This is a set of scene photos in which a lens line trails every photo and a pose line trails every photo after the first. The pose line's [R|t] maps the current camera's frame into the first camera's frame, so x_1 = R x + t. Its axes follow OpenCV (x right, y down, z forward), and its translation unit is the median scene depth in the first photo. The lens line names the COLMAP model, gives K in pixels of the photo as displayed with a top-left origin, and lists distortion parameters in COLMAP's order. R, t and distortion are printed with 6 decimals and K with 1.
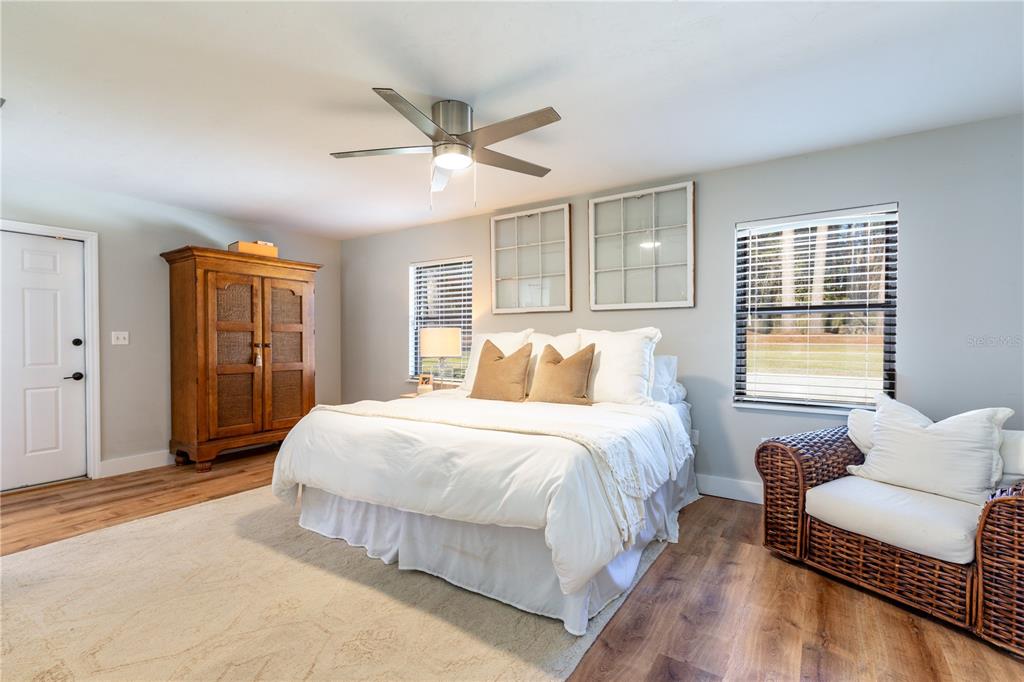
lens RADIAL K [[460.7, 0, 512.0], [0, 460.7, 341.0], [0, 0, 1]] dist [-0.000555, -0.000042]
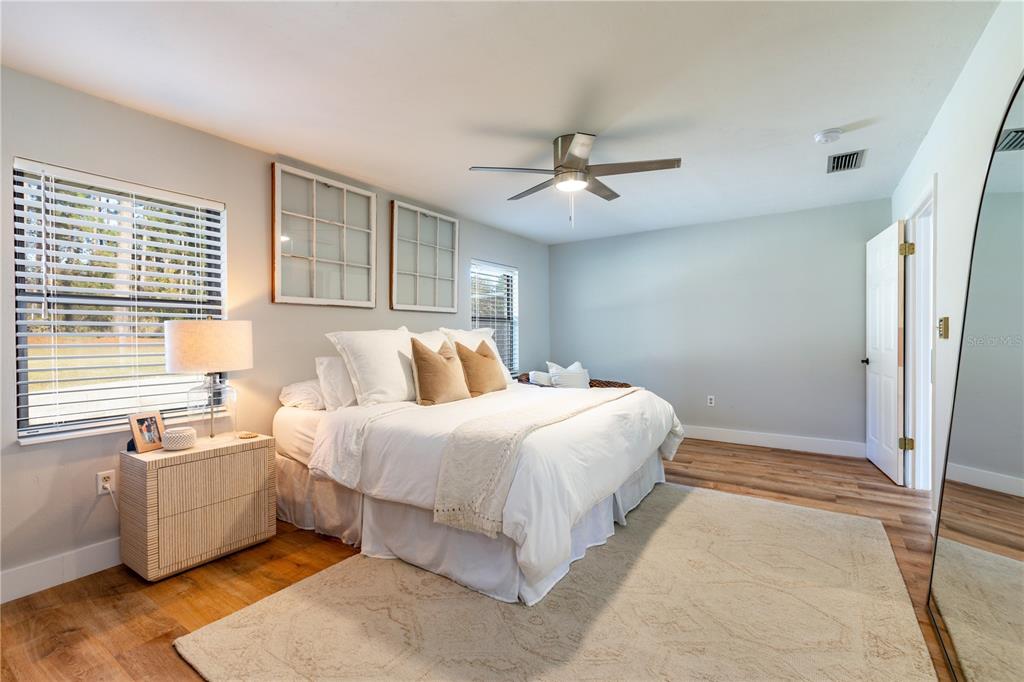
lens RADIAL K [[460.7, 0, 512.0], [0, 460.7, 341.0], [0, 0, 1]] dist [-0.000555, -0.000042]
pose [[0.000126, -0.013209, 0.999913, -0.959901], [0.011632, 0.999845, 0.013207, -0.008148], [-0.999932, 0.011629, 0.000280, 0.852458]]
